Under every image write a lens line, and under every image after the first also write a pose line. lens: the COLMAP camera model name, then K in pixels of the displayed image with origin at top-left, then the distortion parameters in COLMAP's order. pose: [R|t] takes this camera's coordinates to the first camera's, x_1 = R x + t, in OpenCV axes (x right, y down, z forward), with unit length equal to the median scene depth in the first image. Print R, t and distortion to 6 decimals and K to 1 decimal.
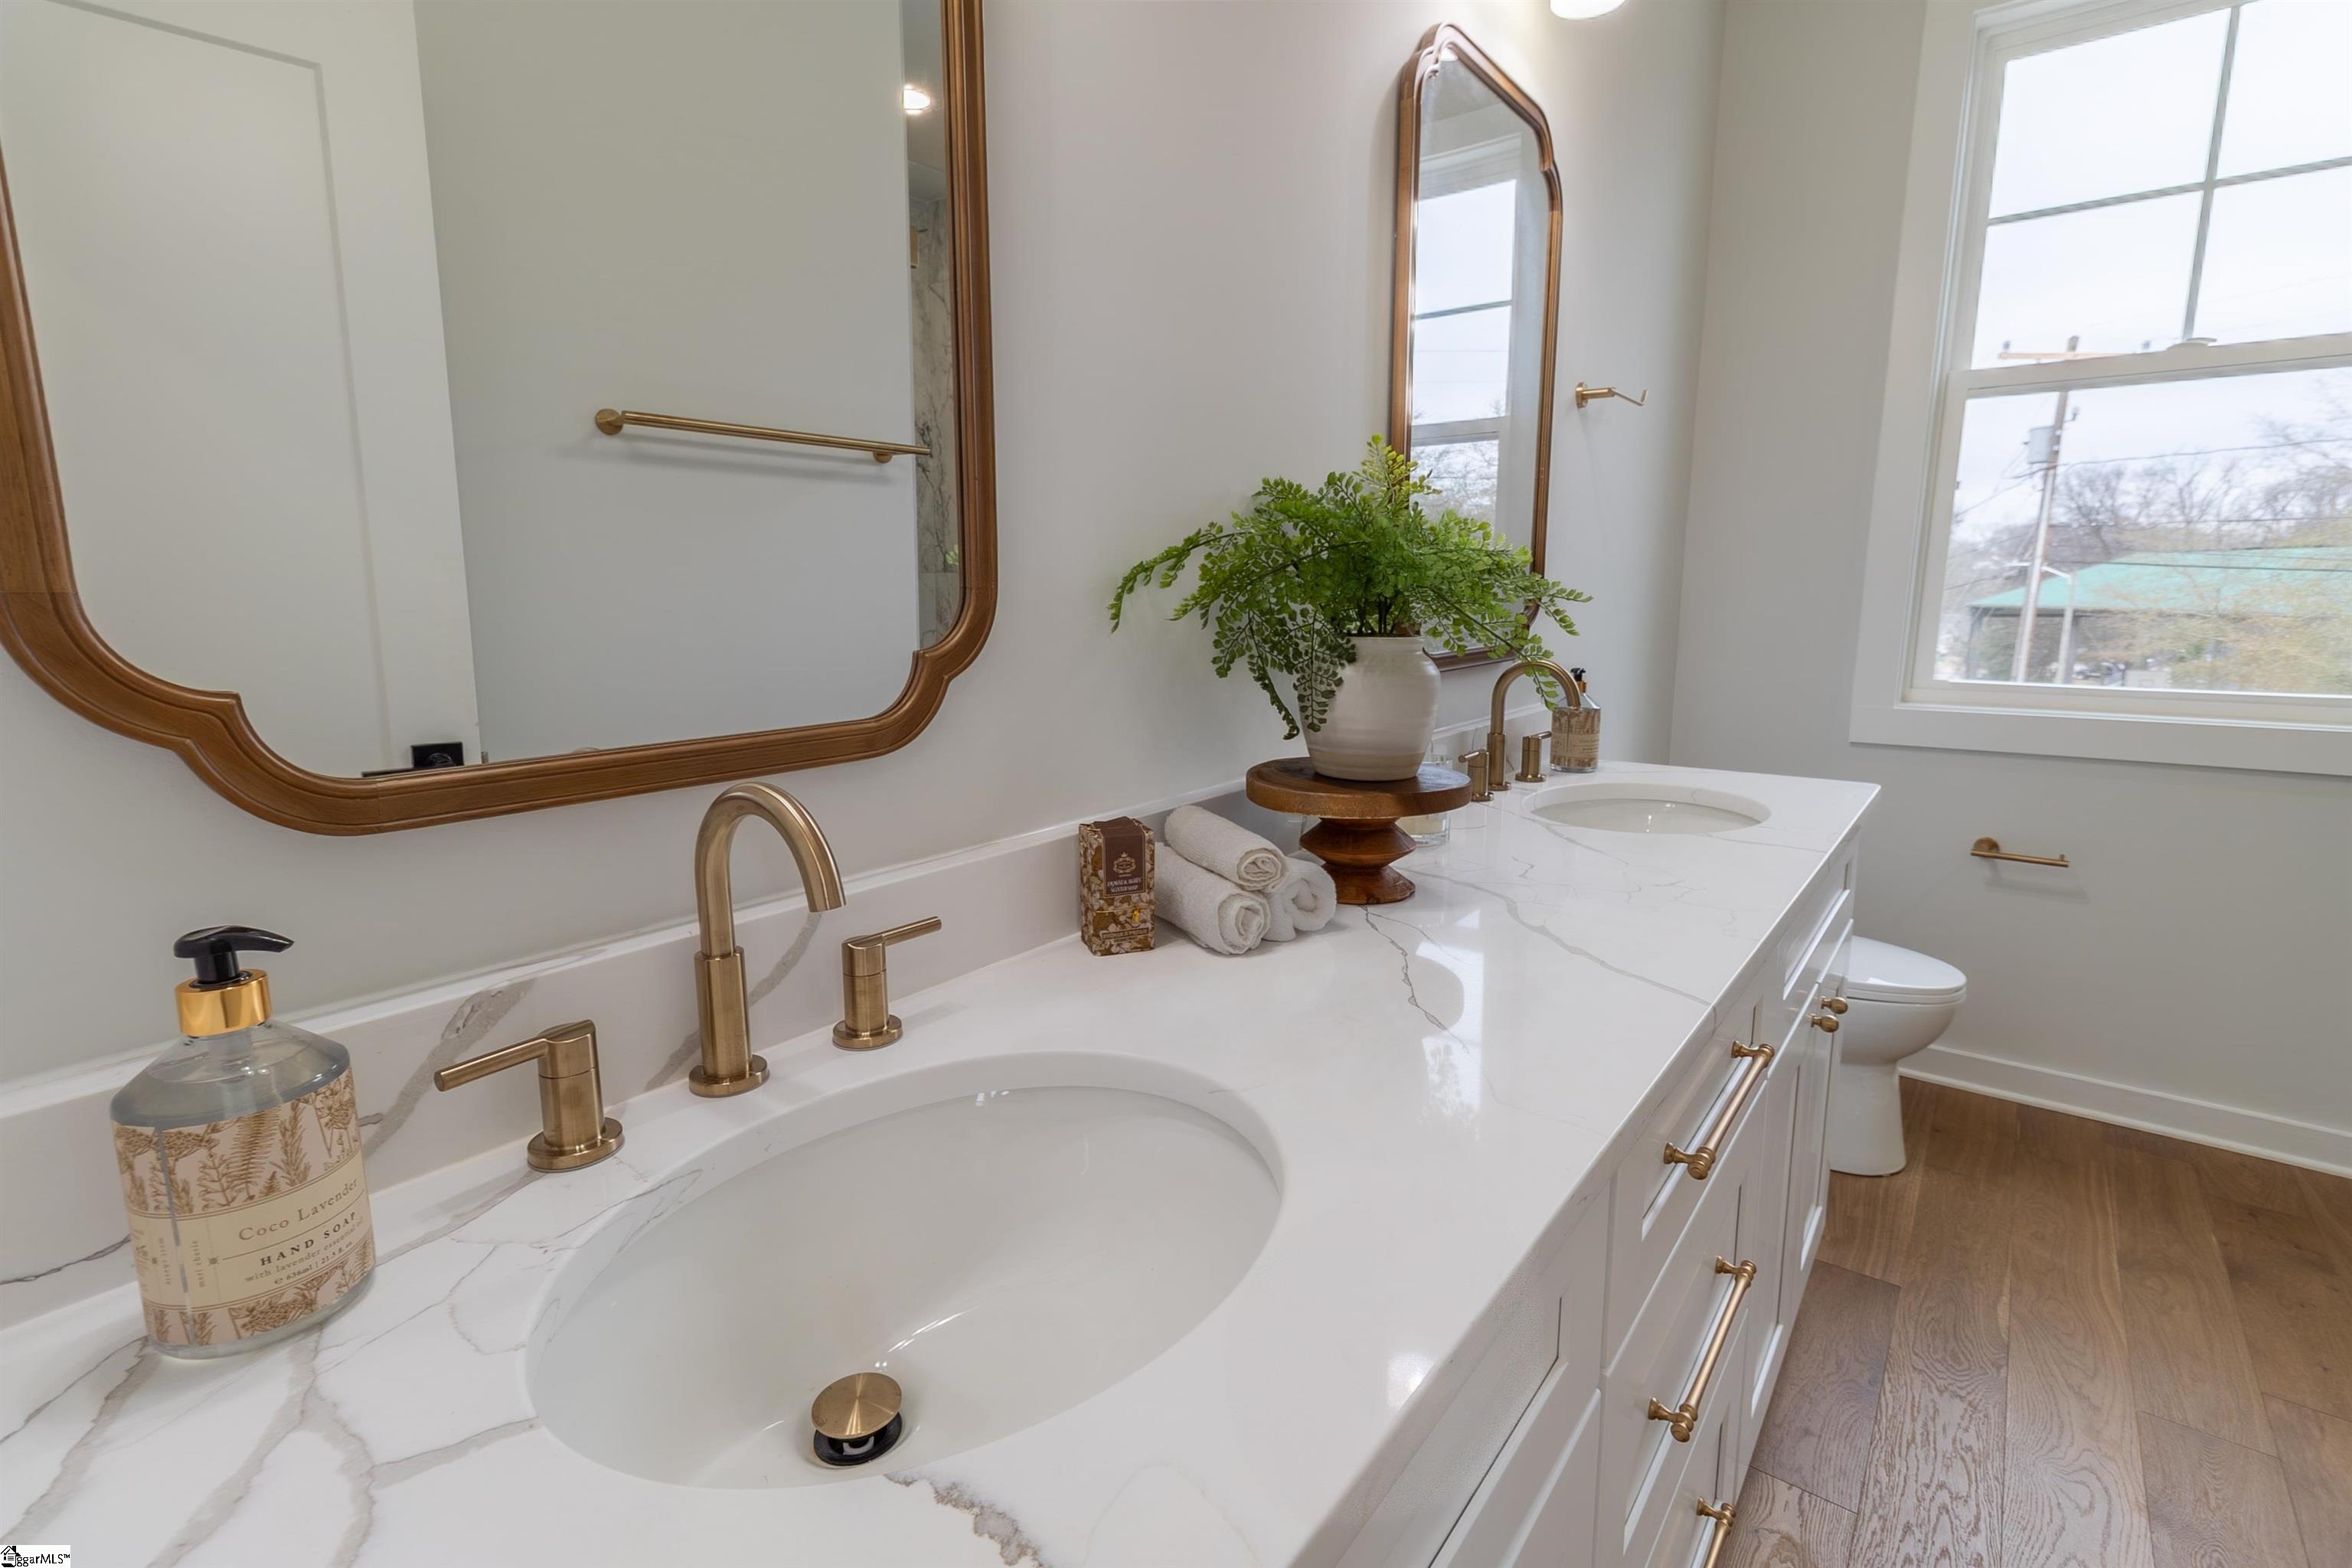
lens RADIAL K [[1105.6, 0, 1157.4], [0, 1105.6, 765.6], [0, 0, 1]] dist [0.004634, -0.000649]
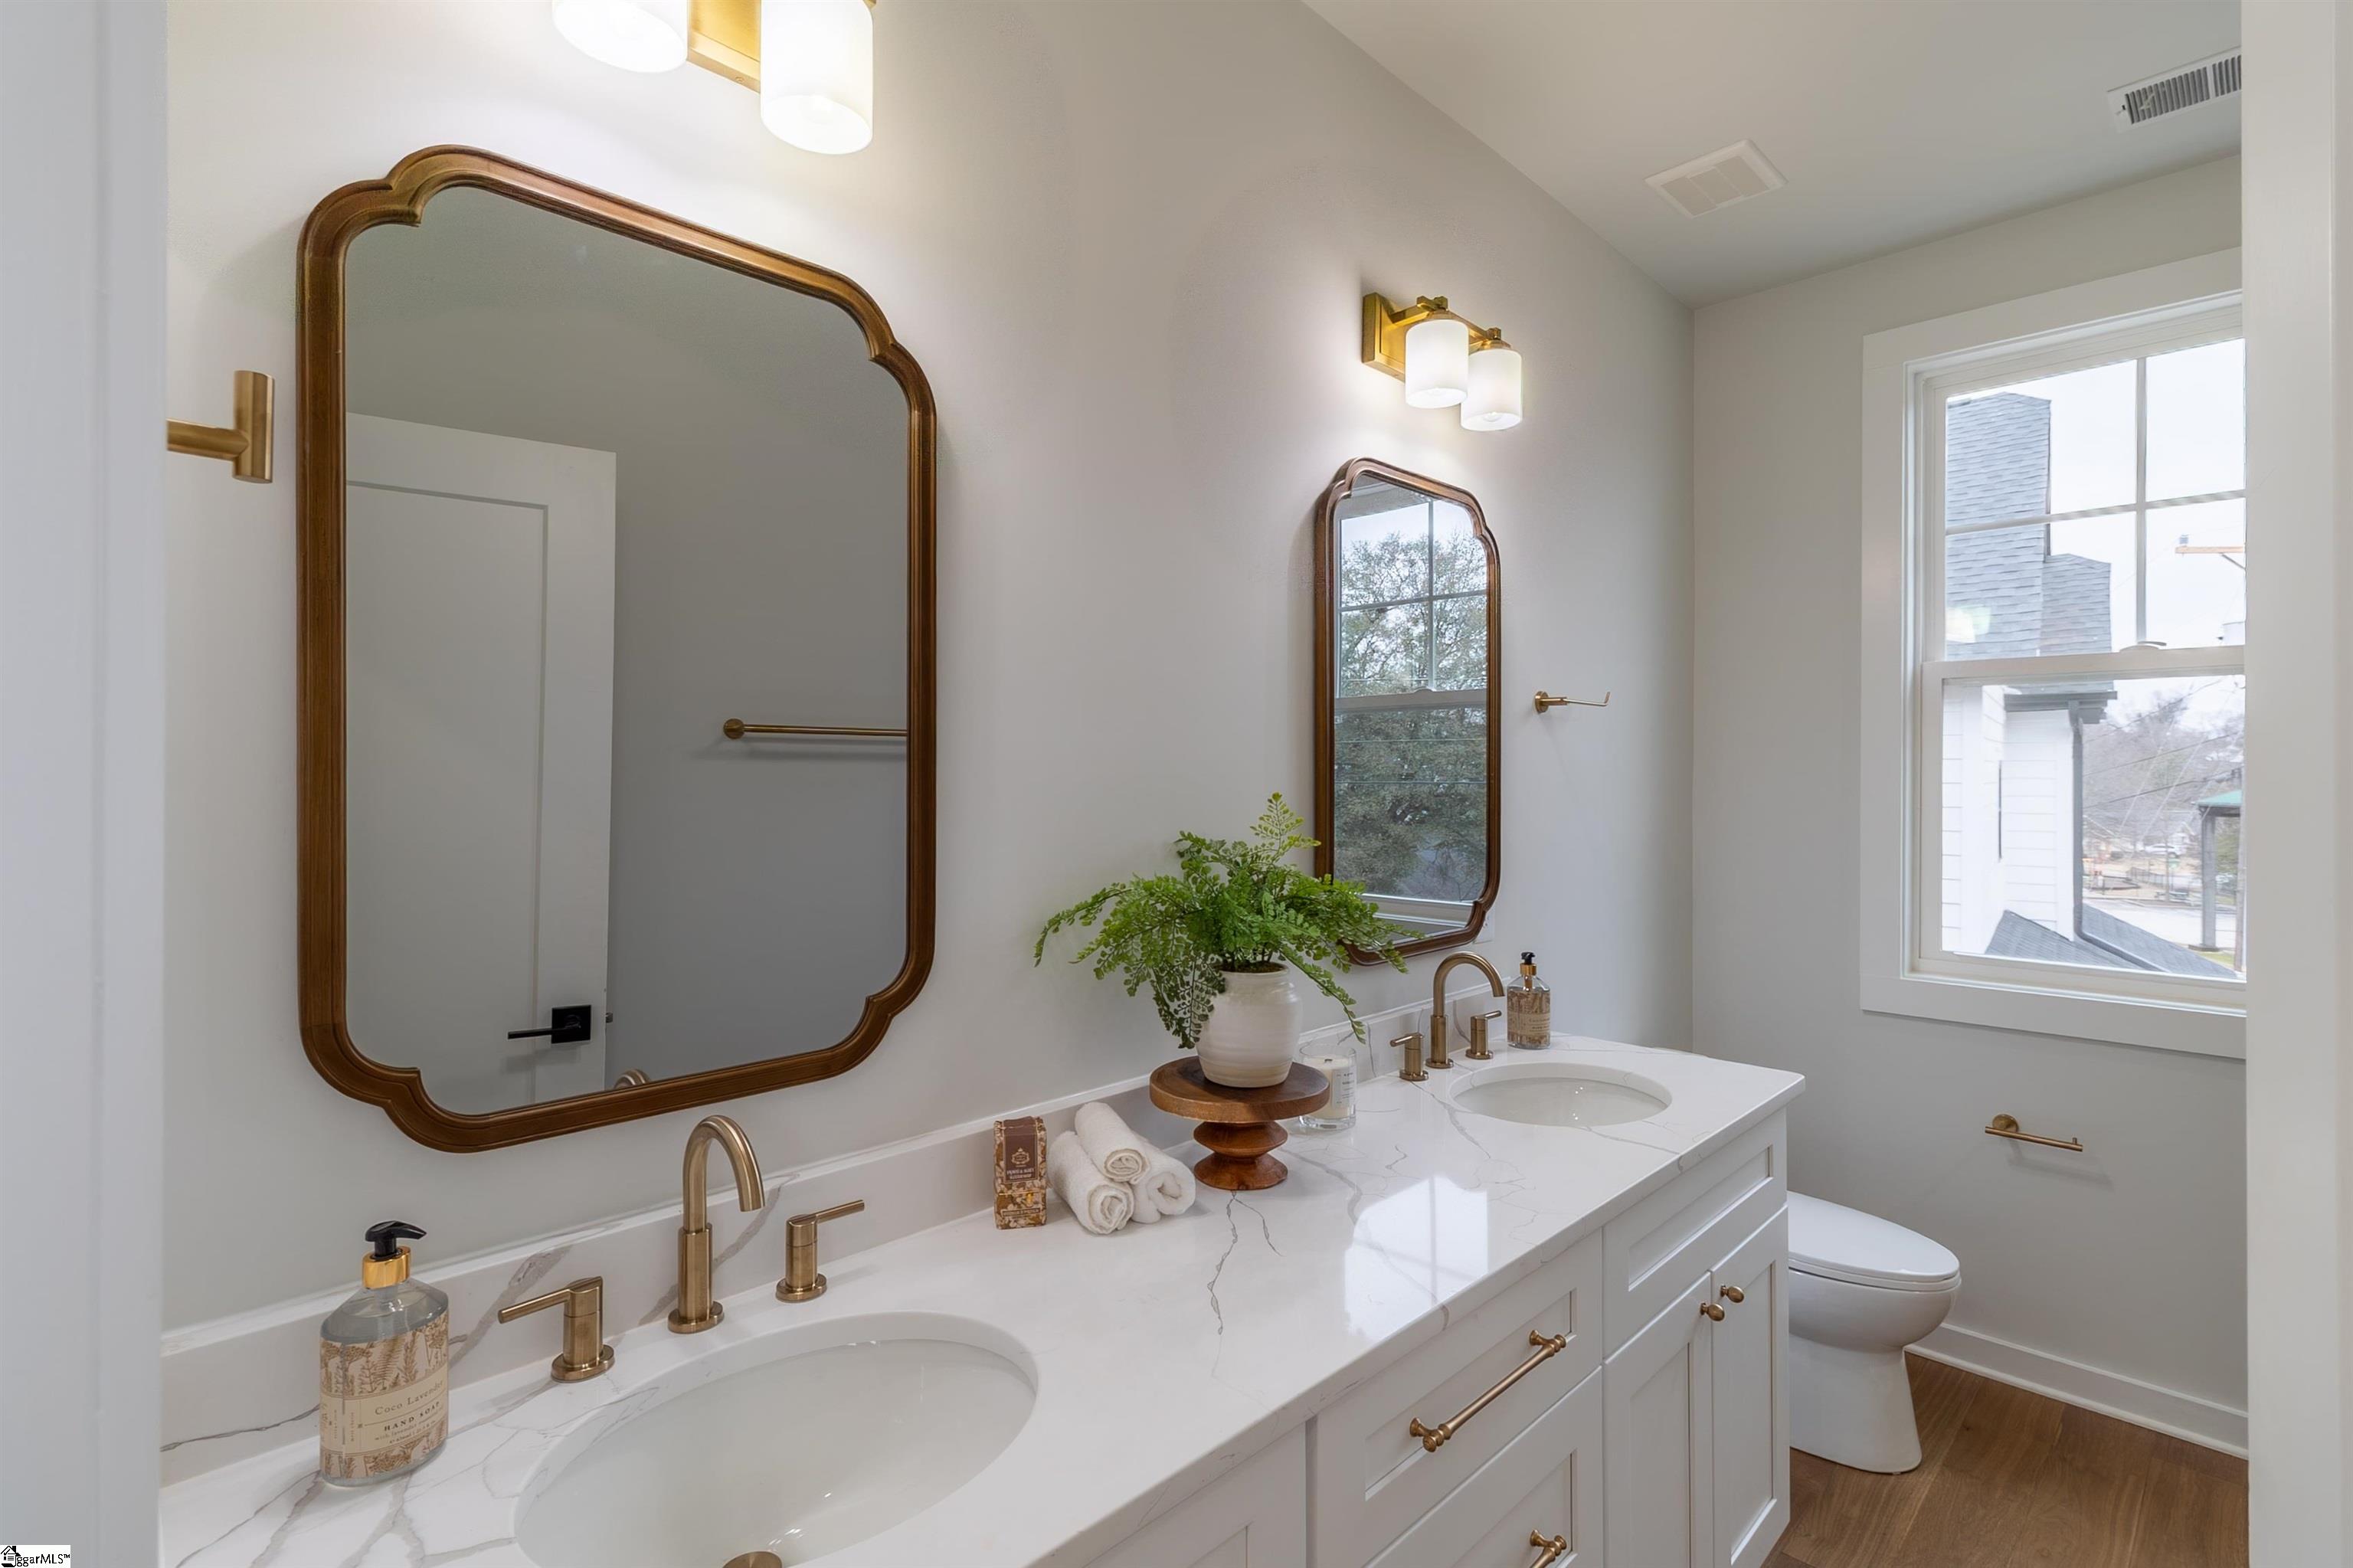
lens RADIAL K [[1106.1, 0, 1146.6], [0, 1106.1, 772.1], [0, 0, 1]] dist [0.004634, -0.000649]
pose [[0.991464, 0.002684, -0.130356, 0.278008], [-0.024272, 0.986111, -0.164307, -0.143979], [0.128104, 0.166068, 0.977758, -0.332943]]
